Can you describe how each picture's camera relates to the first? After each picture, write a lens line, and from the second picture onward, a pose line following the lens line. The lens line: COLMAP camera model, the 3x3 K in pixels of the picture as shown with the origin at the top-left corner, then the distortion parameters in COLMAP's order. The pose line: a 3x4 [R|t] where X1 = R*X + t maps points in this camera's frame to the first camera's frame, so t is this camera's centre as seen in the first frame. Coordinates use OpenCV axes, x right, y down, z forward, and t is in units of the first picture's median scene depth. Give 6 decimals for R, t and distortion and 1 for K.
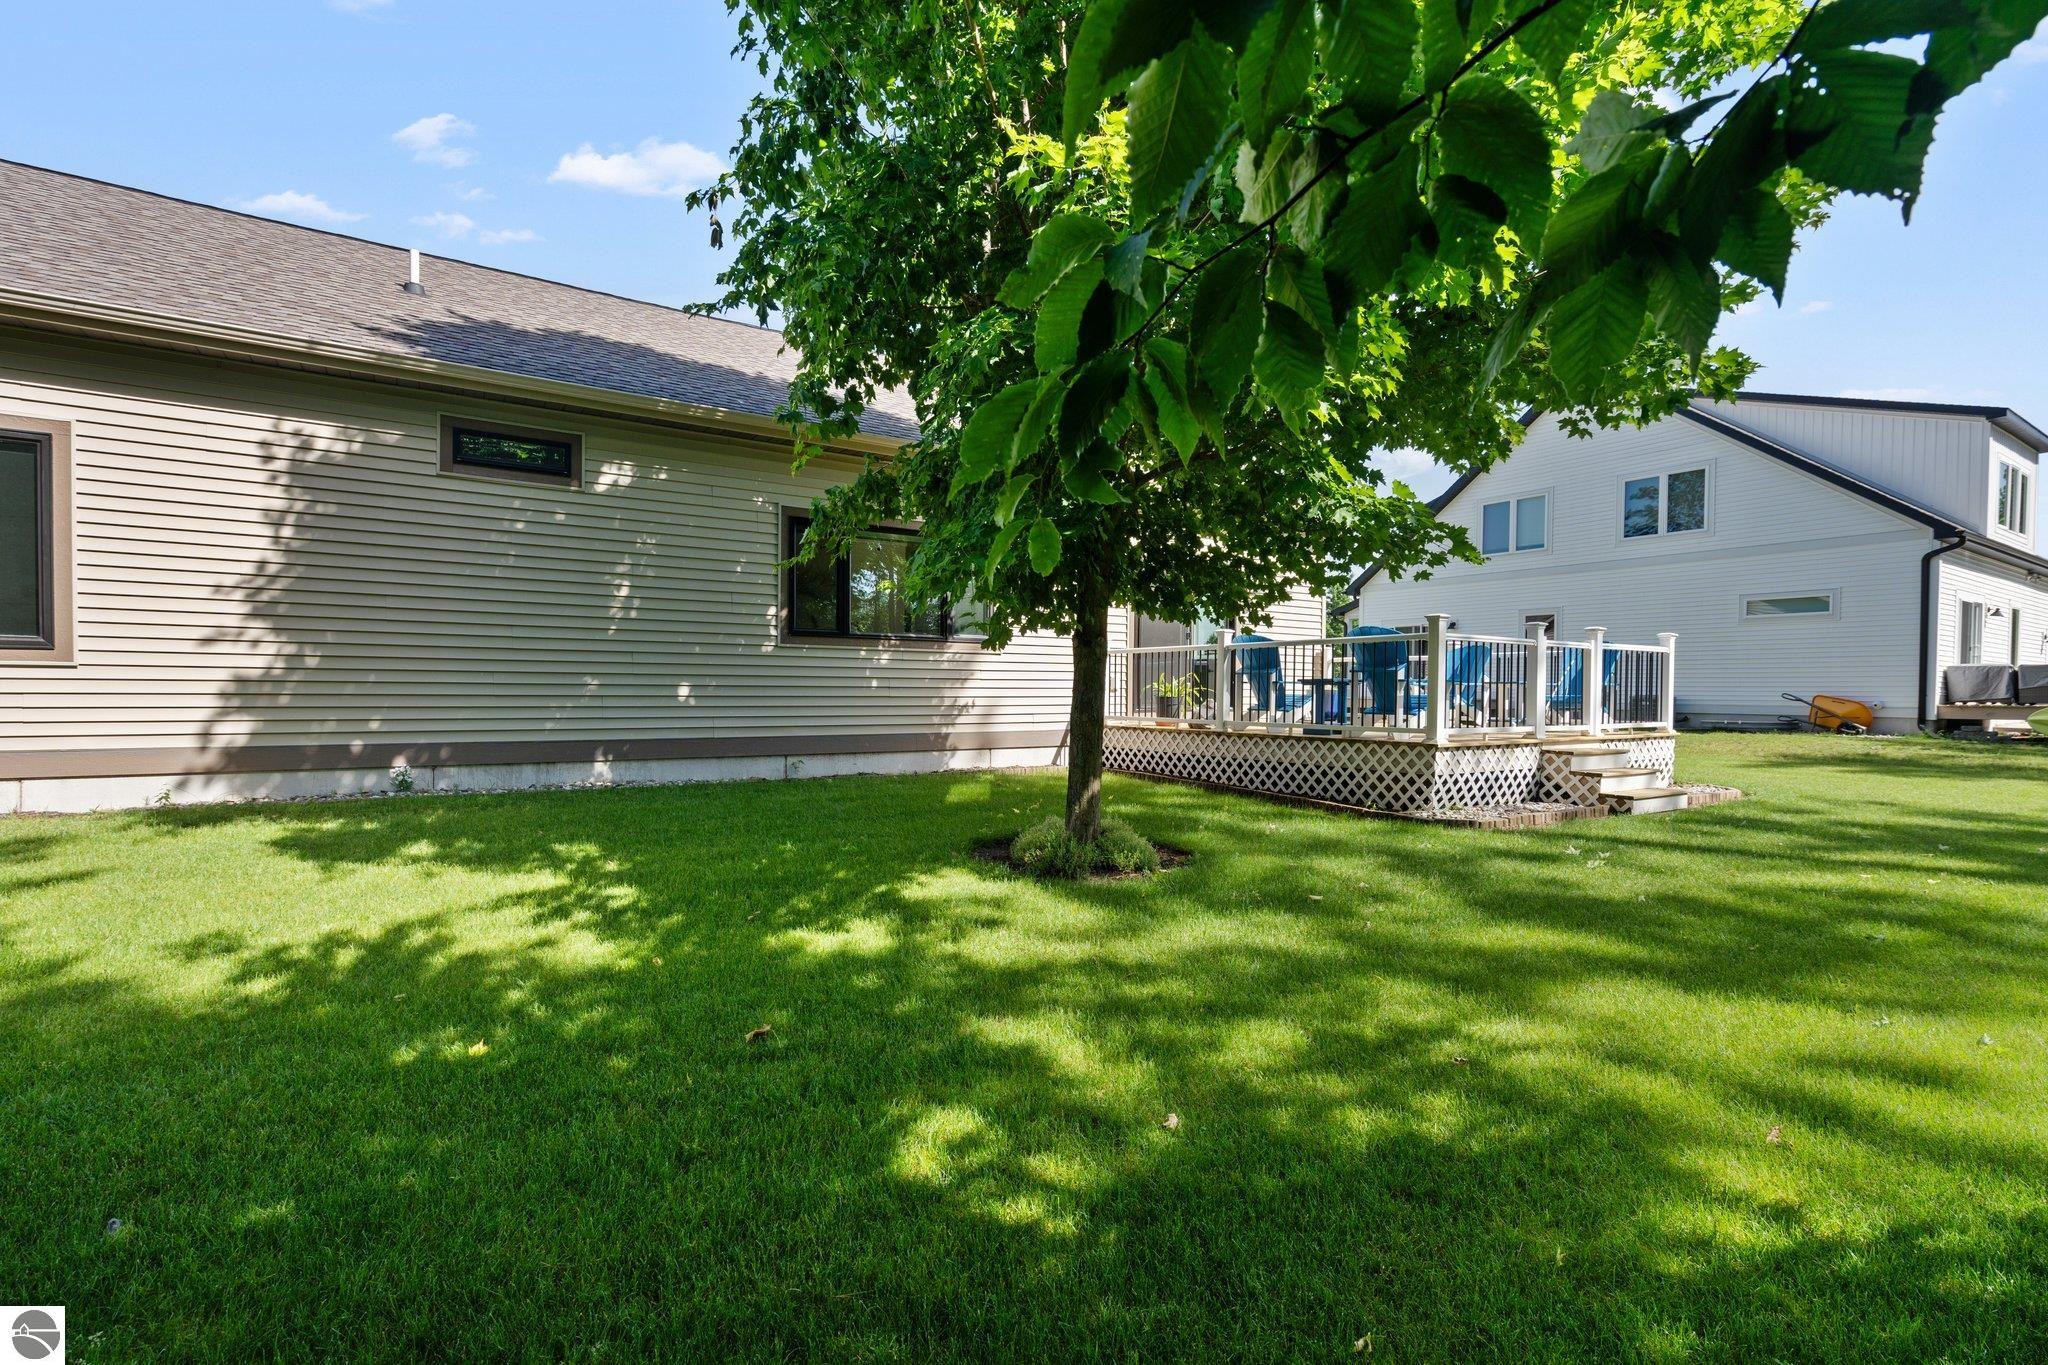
lens RADIAL K [[925.4, 0, 1021.3], [0, 925.4, 743.3], [0, 0, 1]] dist [0.014413, 0.000036]
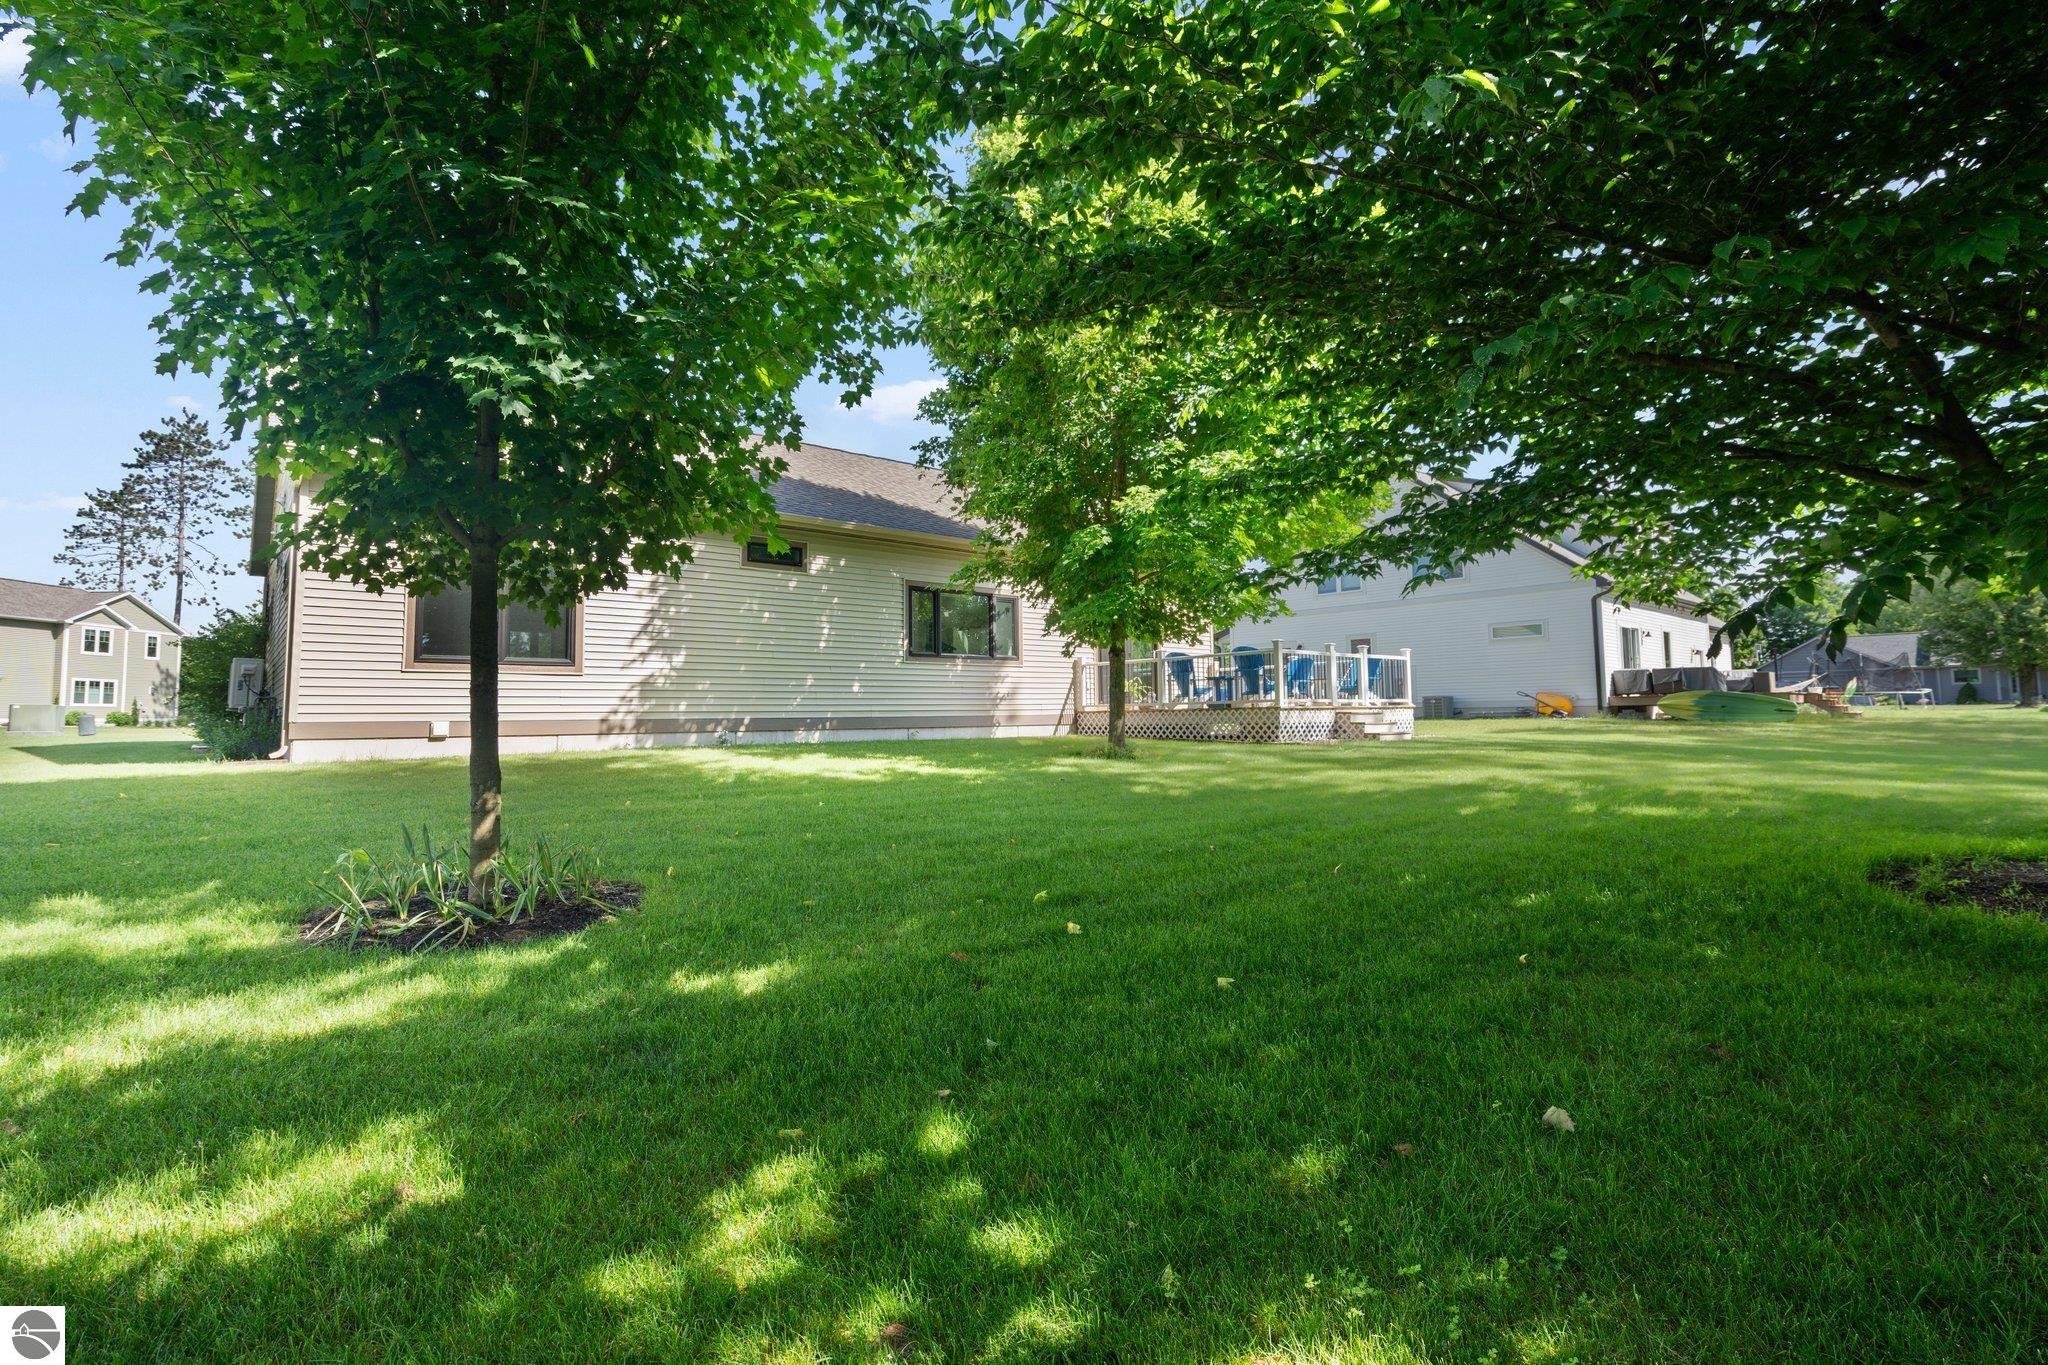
lens RADIAL K [[940.0, 0, 1026.5], [0, 940.0, 716.1], [0, 0, 1]] dist [0.000059, -0.000001]
pose [[0.990637, -0.021123, 0.134880, -0.275904], [0.028904, 0.998013, -0.055993, 0.094407], [-0.133429, 0.059368, 0.989279, -0.703440]]
